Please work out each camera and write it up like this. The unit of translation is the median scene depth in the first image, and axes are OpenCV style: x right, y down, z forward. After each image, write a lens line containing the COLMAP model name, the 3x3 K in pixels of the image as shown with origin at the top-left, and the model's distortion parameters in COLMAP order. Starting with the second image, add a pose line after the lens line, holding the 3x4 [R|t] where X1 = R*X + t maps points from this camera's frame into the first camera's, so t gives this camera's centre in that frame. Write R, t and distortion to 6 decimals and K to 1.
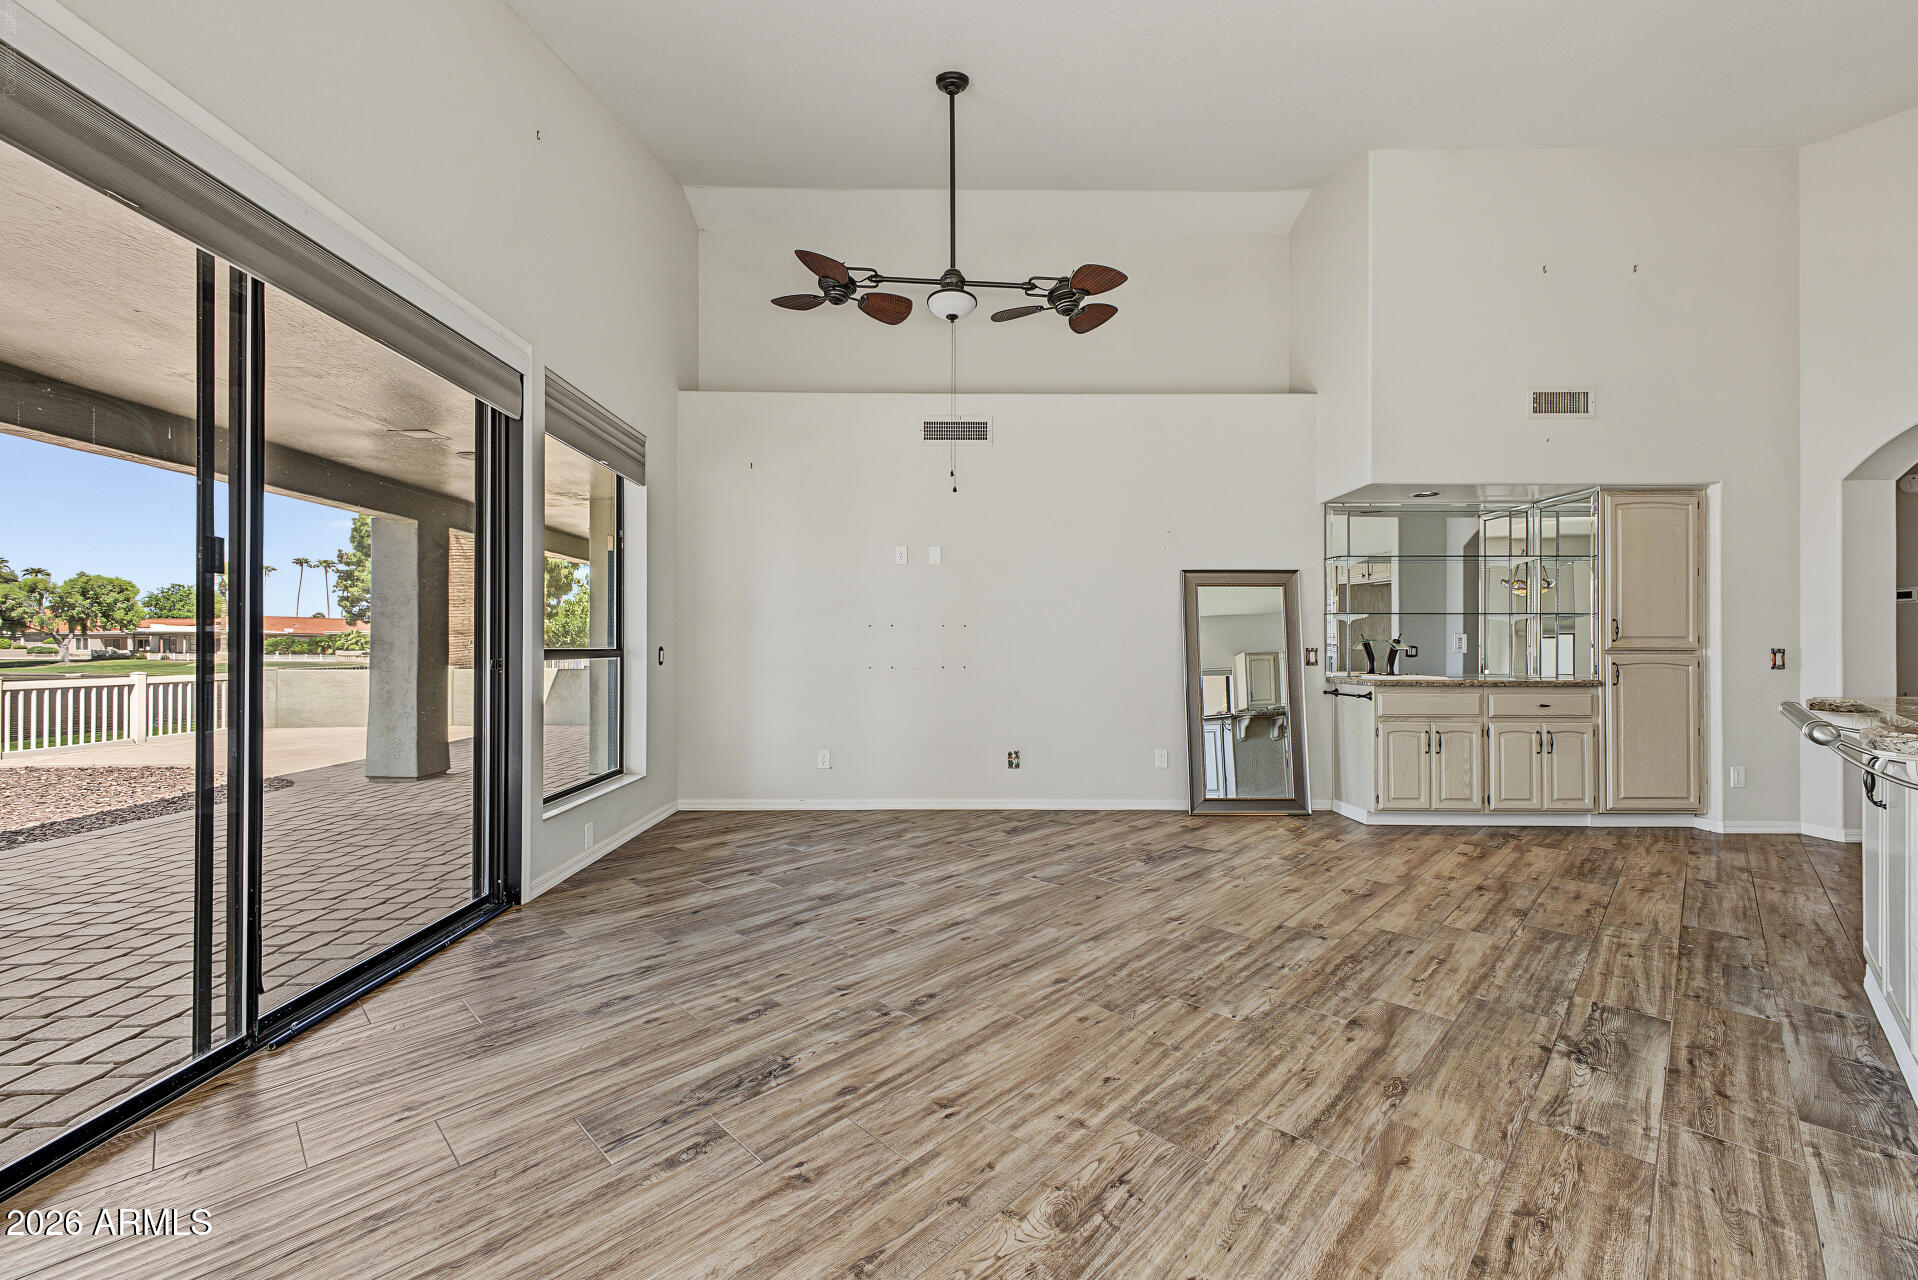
lens RADIAL K [[754.7, 0, 963.8], [0, 754.7, 649.6], [0, 0, 1]] dist [0.023583, -0.011191]
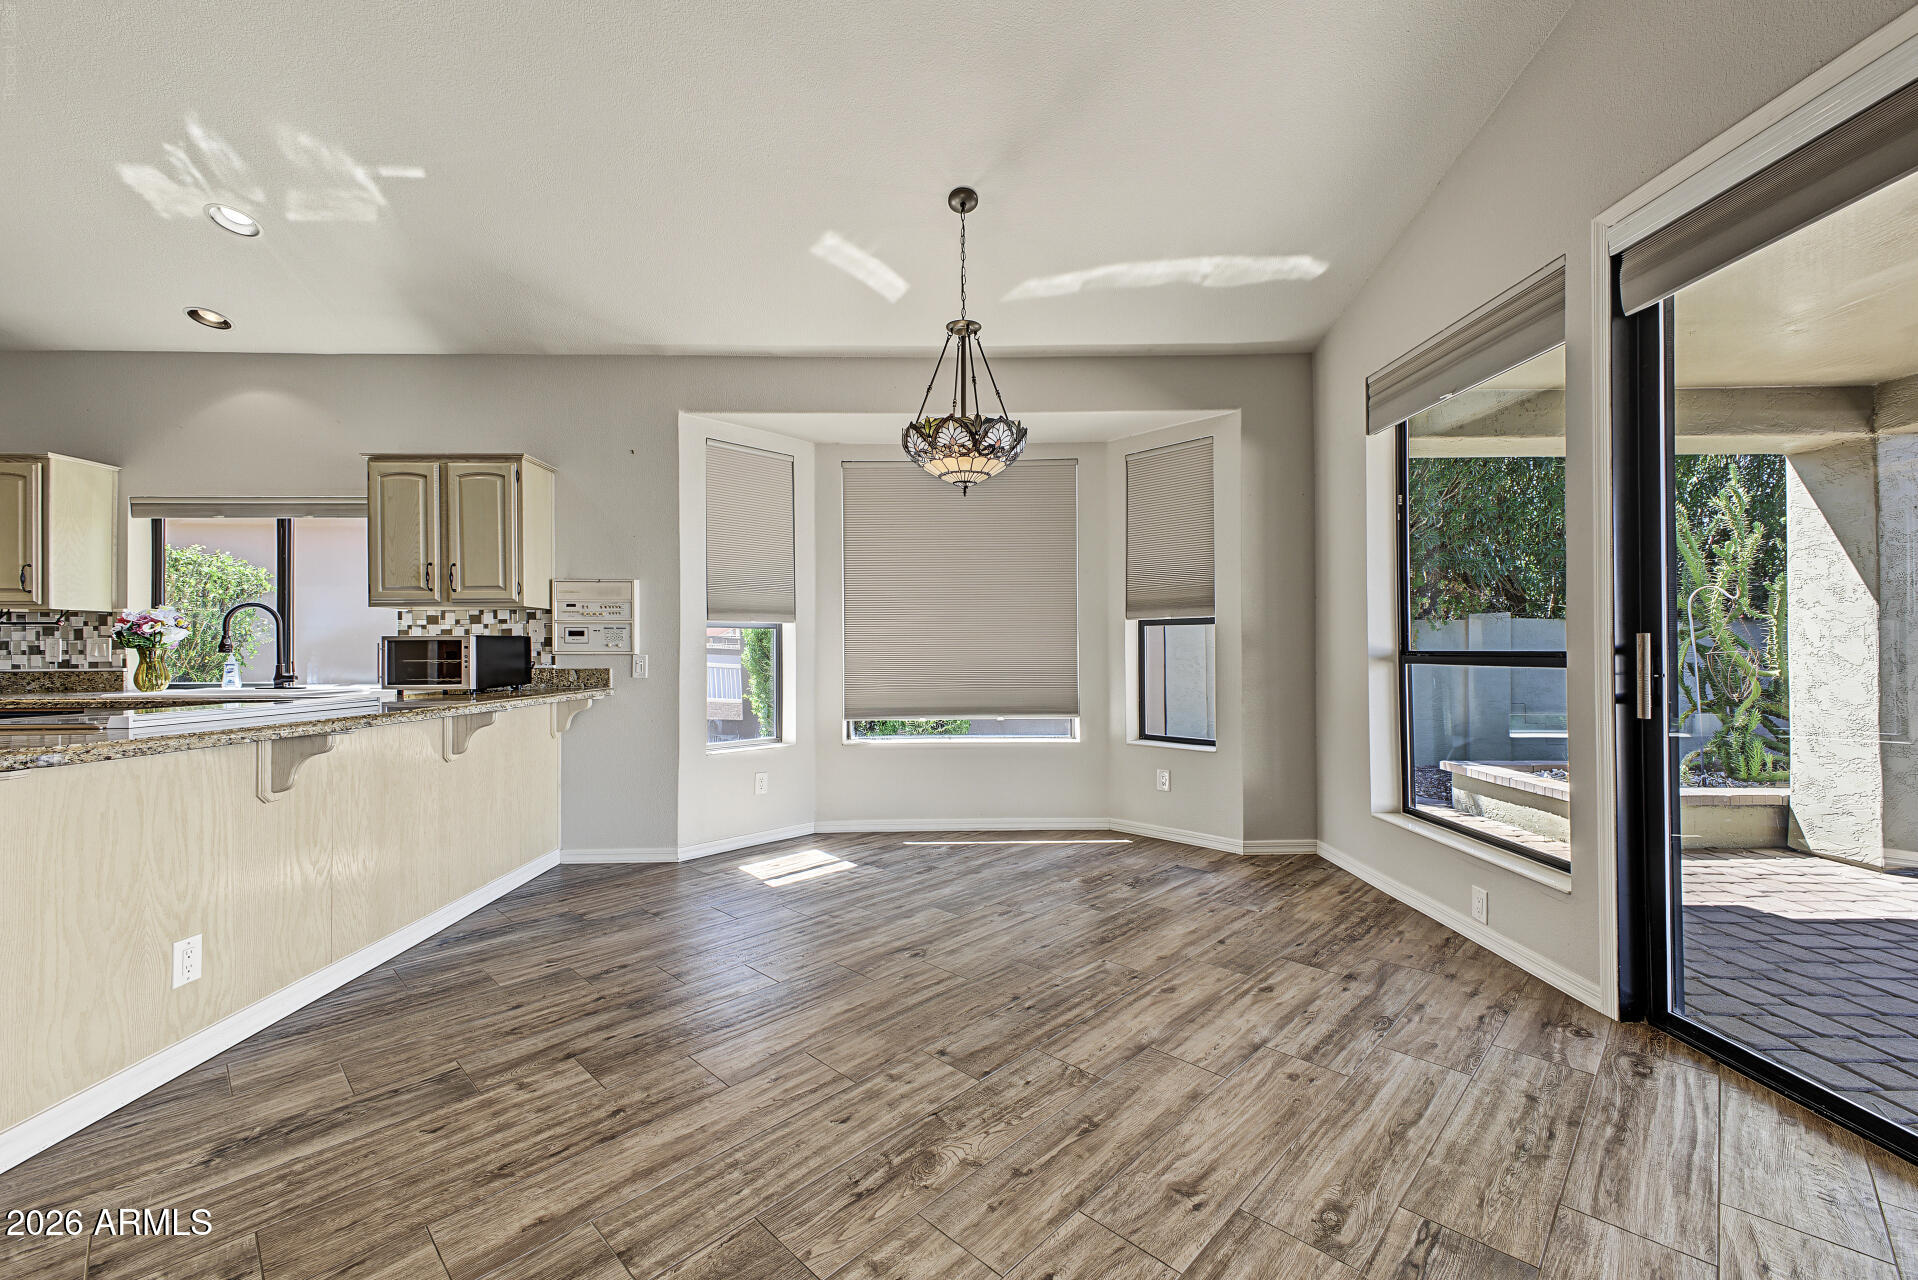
lens RADIAL K [[773.5, 0, 957.3], [0, 773.5, 644.1], [0, 0, 1]] dist [0.009501, -0.000341]
pose [[-0.999940, 0.007470, 0.007960, 0.028433], [0.007448, 0.999968, -0.002866, -0.005273], [-0.007981, -0.002807, -0.999964, 0.856784]]
